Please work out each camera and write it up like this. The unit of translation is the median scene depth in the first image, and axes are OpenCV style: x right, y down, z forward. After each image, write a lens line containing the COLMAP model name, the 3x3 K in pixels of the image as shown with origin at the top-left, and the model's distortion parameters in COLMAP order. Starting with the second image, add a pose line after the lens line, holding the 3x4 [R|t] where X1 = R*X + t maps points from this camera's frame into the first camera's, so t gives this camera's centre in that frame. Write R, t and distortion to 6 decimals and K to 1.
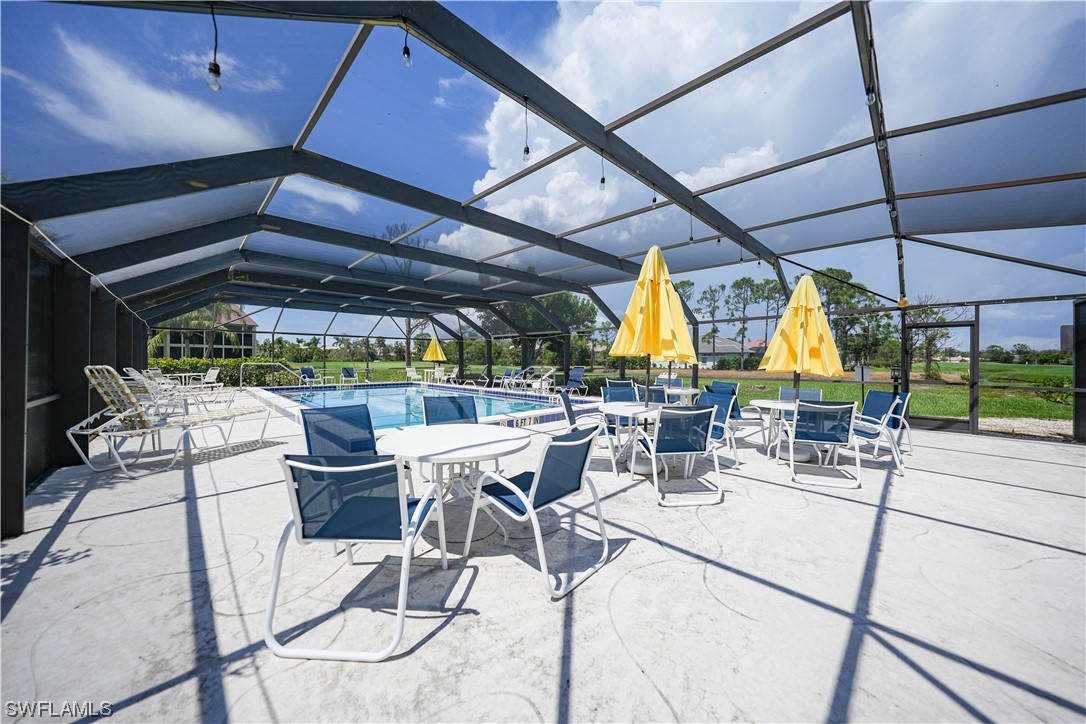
lens RADIAL K [[363.4, 0, 543.0], [0, 363.4, 362.0], [0, 0, 1]] dist [-0.000418, -0.000066]
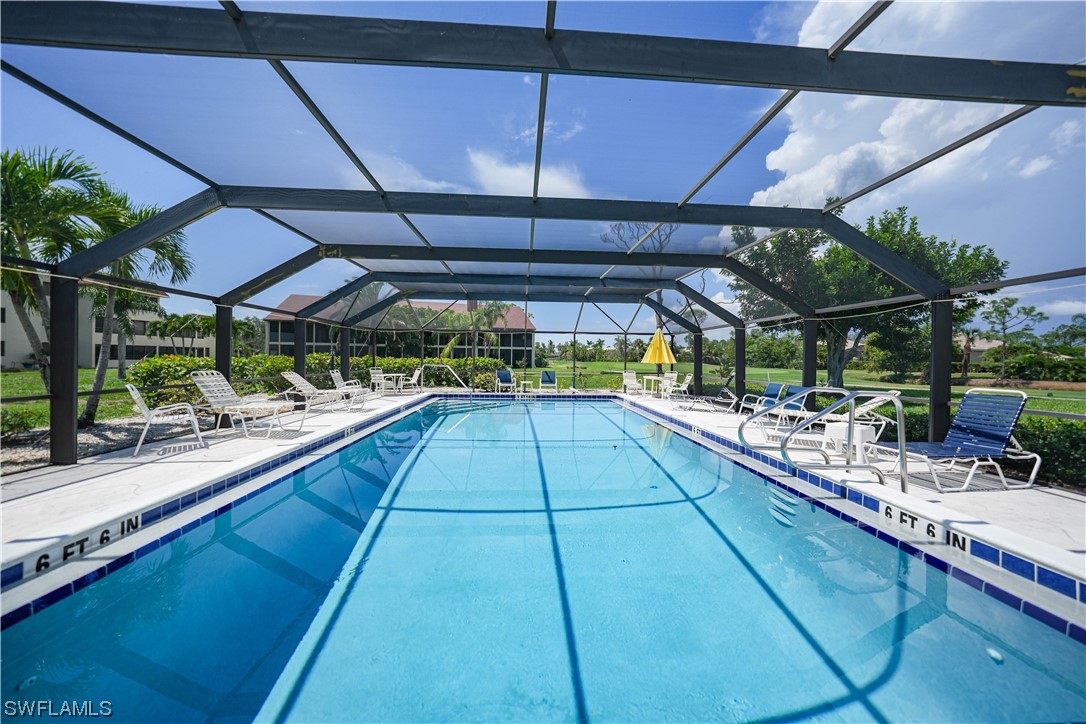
lens RADIAL K [[376.0, 0, 549.0], [0, 376.0, 363.3], [0, 0, 1]] dist [-0.024077, 0.004823]
pose [[0.759210, 0.014059, -0.650694, 0.003597], [-0.012467, 0.999897, 0.007058, -0.005303], [0.650726, 0.002753, 0.759307, 0.261646]]
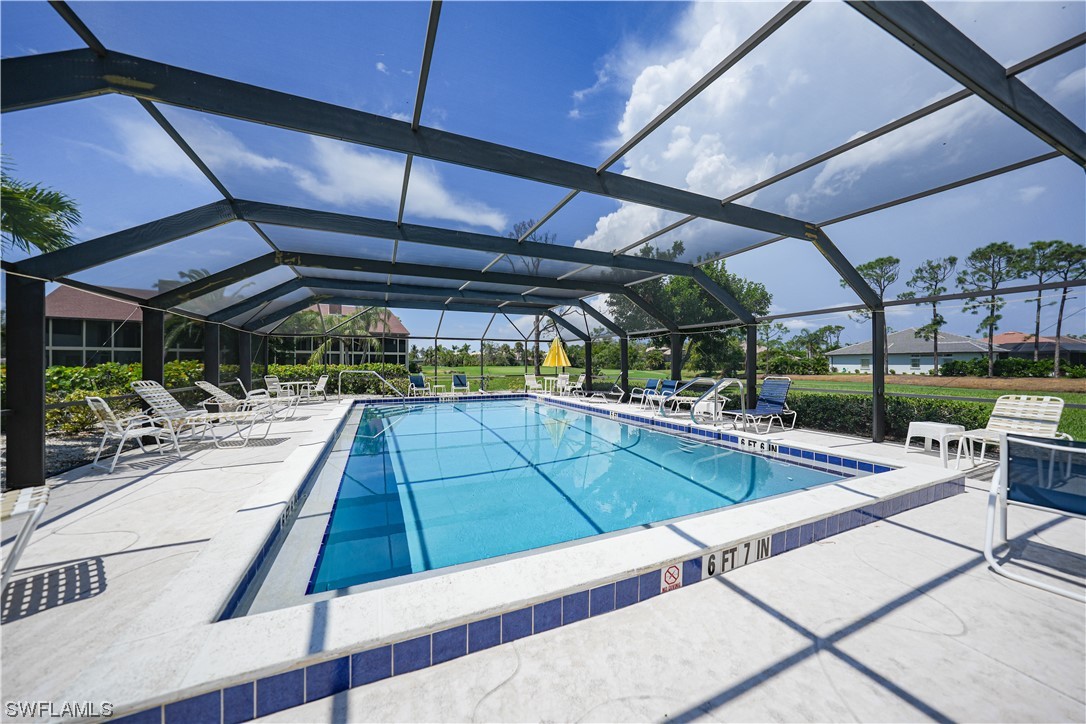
lens RADIAL K [[372.2, 0, 548.7], [0, 372.2, 365.7], [0, 0, 1]] dist [-0.025809, 0.004477]
pose [[0.940187, -0.003267, -0.340642, -0.025608], [0.003264, 0.999995, -0.000581, -0.003642], [0.340642, -0.000566, 0.940193, 0.169734]]
